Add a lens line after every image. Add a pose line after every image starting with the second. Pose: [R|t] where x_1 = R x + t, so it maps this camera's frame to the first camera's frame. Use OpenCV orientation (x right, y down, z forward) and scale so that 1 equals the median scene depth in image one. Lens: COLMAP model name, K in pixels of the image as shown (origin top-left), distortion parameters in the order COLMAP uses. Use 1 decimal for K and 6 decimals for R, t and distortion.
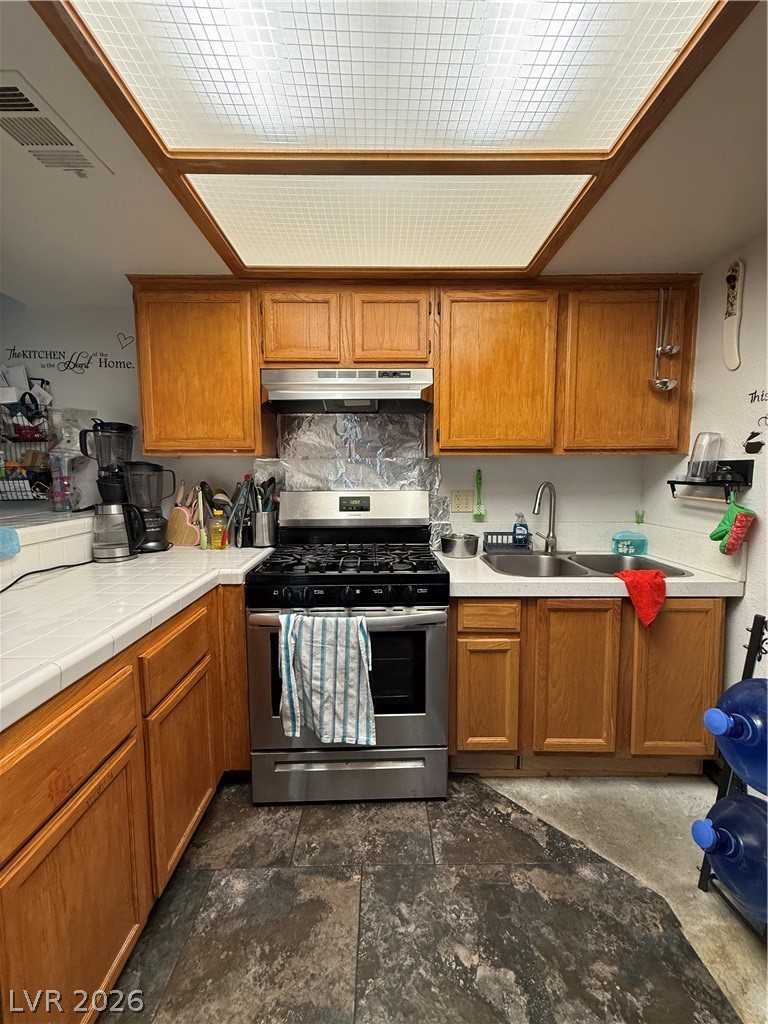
lens RADIAL K [[407.8, 0, 386.2], [0, 407.8, 509.6], [0, 0, 1]] dist [0.000028, 0.000387]
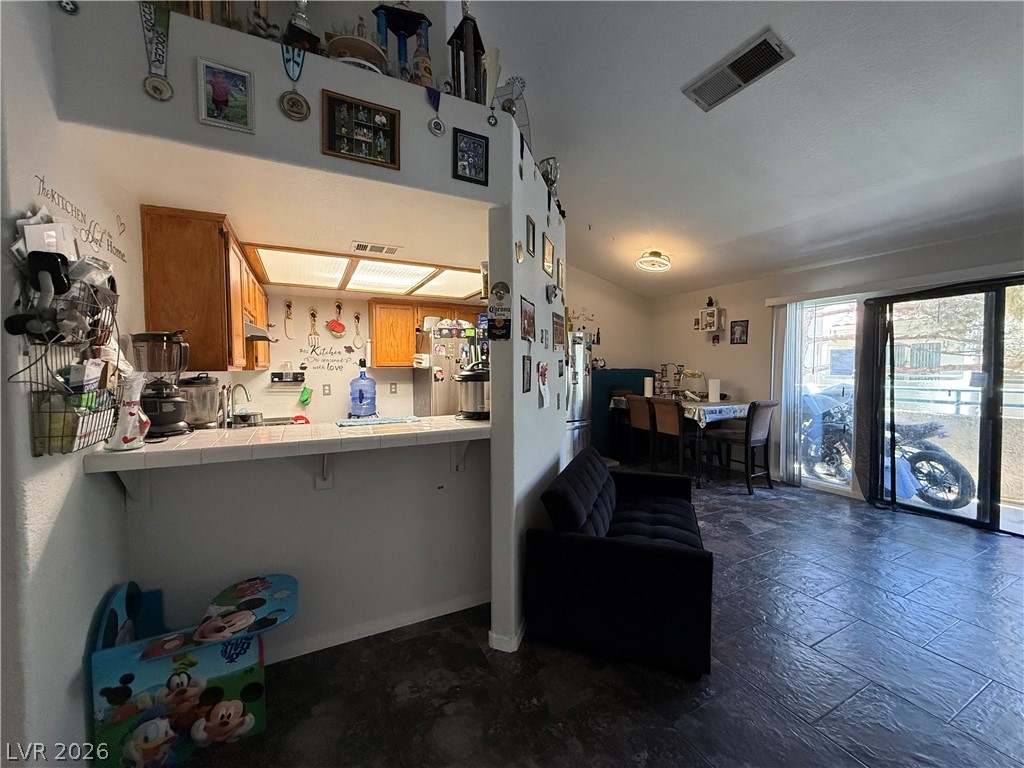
lens RADIAL K [[407.8, 0, 508.6], [0, 407.8, 383.2], [0, 0, 1]] dist [0.000028, 0.000387]
pose [[-0.438720, -0.031875, 0.898058, -2.101667], [0.086923, 0.993179, 0.077715, -0.129584], [-0.894410, 0.112157, -0.432957, 0.864650]]
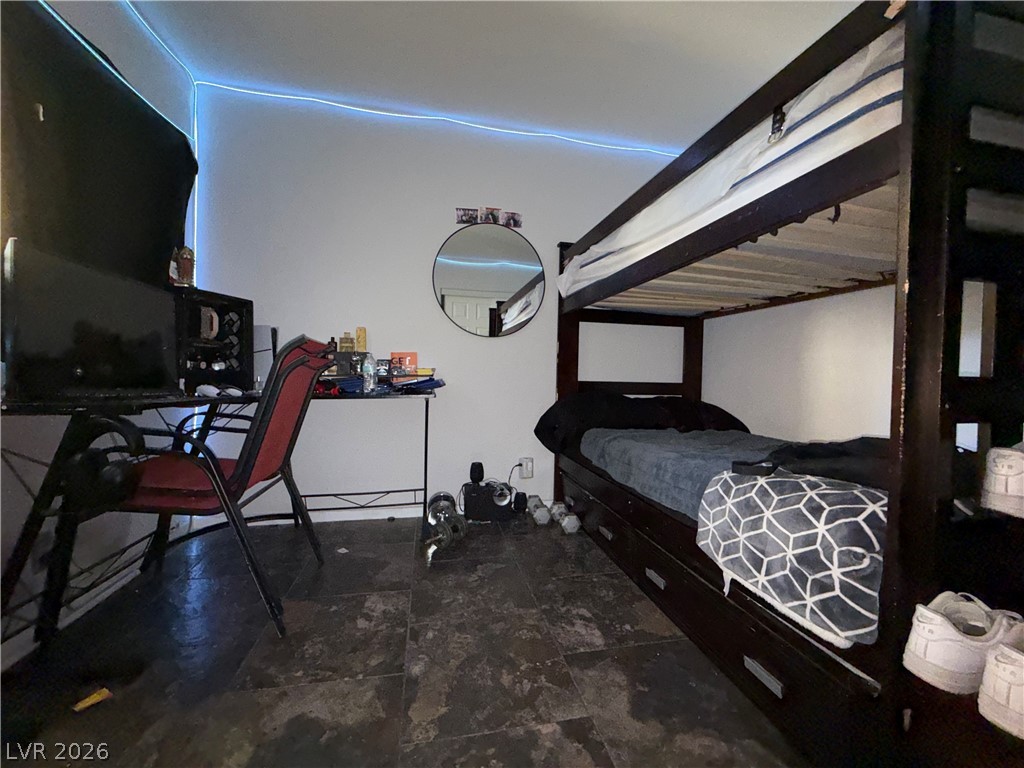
lens RADIAL K [[407.8, 0, 514.6], [0, 407.8, 382.4], [0, 0, 1]] dist [0.000028, 0.000387]
pose [[-0.192268, -0.020104, 0.981137, -0.345154], [0.066903, 0.997195, 0.033544, 0.176080], [-0.979059, 0.072090, -0.190383, 0.709369]]
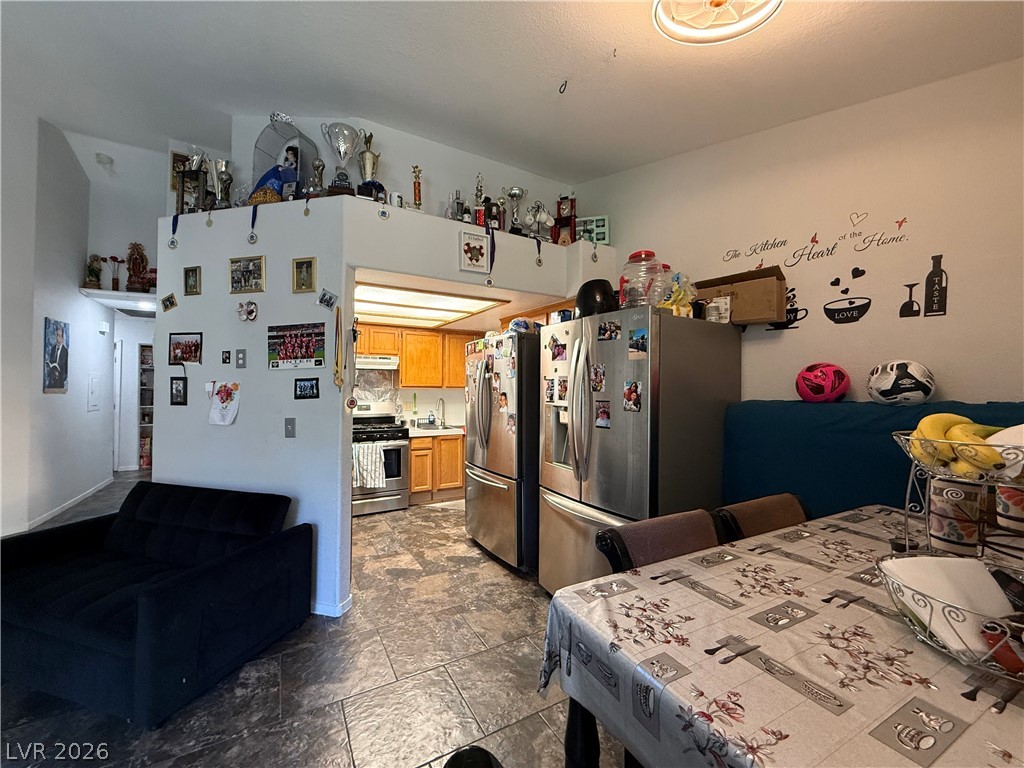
lens RADIAL K [[407.8, 0, 510.2], [0, 407.8, 382.6], [0, 0, 1]] dist [0.000028, 0.000387]
pose [[0.873608, 0.014979, 0.486400, -0.603539], [0.034477, 0.995109, -0.092569, 0.110907], [-0.485408, 0.097639, 0.868819, -1.834571]]
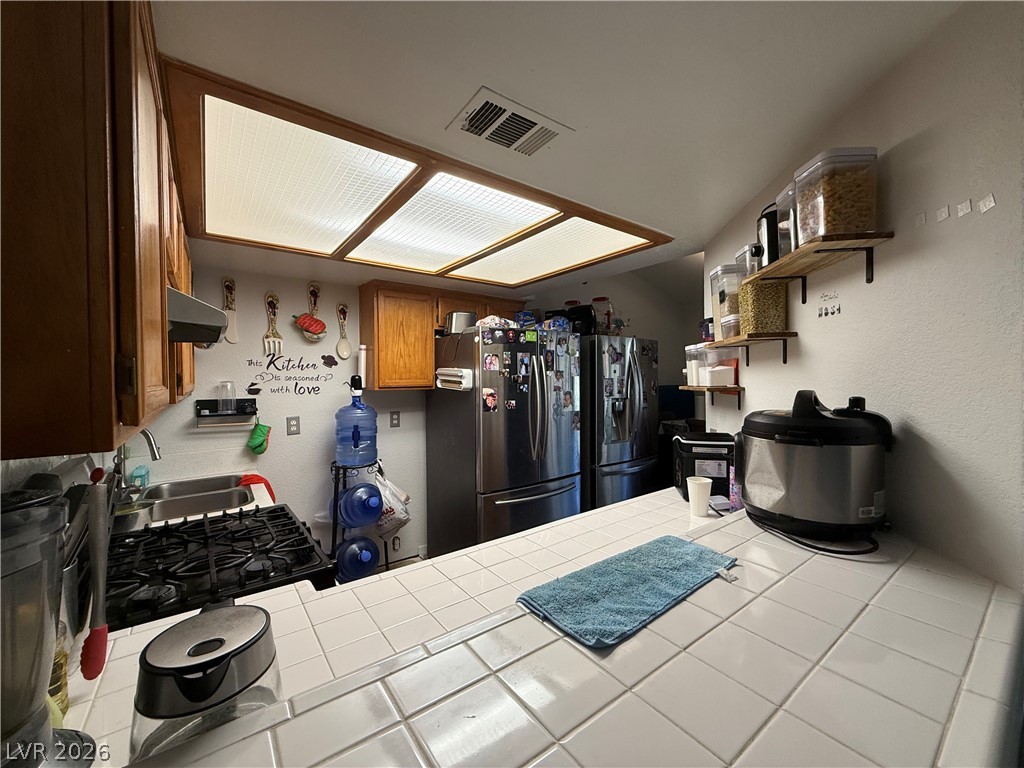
lens RADIAL K [[407.8, 0, 509.5], [0, 407.8, 384.3], [0, 0, 1]] dist [0.000028, 0.000387]
pose [[-0.587566, -0.003624, 0.809168, -1.041413], [0.083280, 0.994409, 0.064926, -0.184288], [-0.804879, 0.105536, -0.583979, 1.020380]]
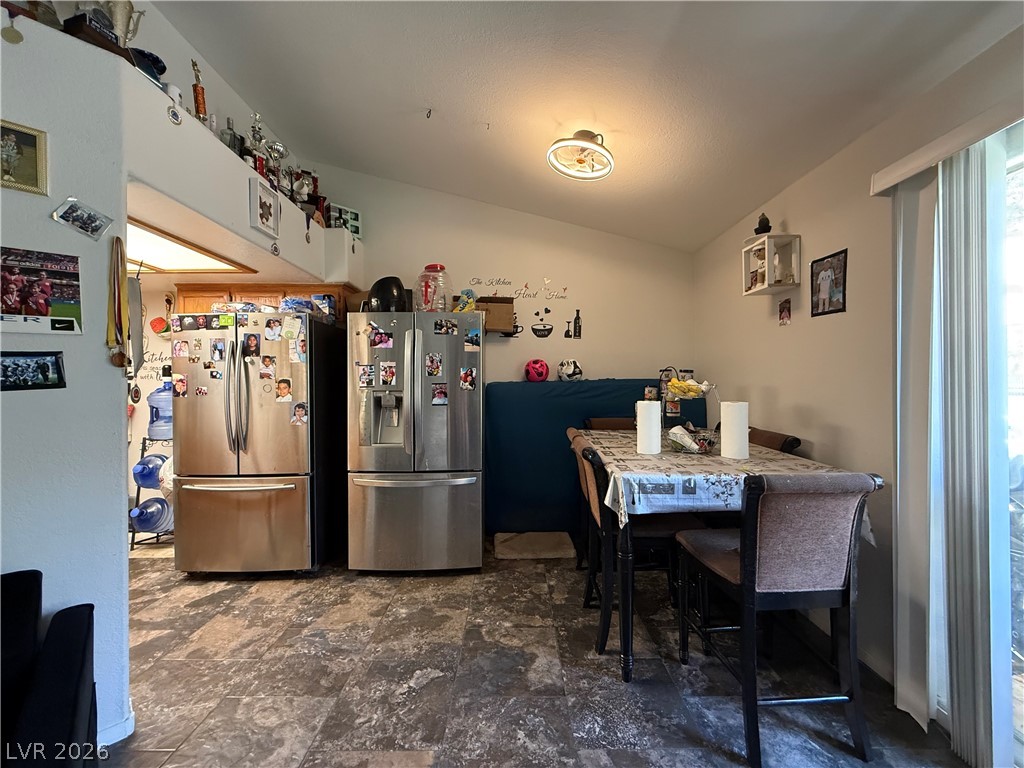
lens RADIAL K [[407.8, 0, 509.7], [0, 407.8, 383.4], [0, 0, 1]] dist [0.000028, 0.000387]
pose [[0.014032, -0.001309, 0.999901, -1.318932], [0.095943, 0.995387, -0.000043, 0.084962], [-0.995288, 0.095934, 0.014093, -1.127526]]
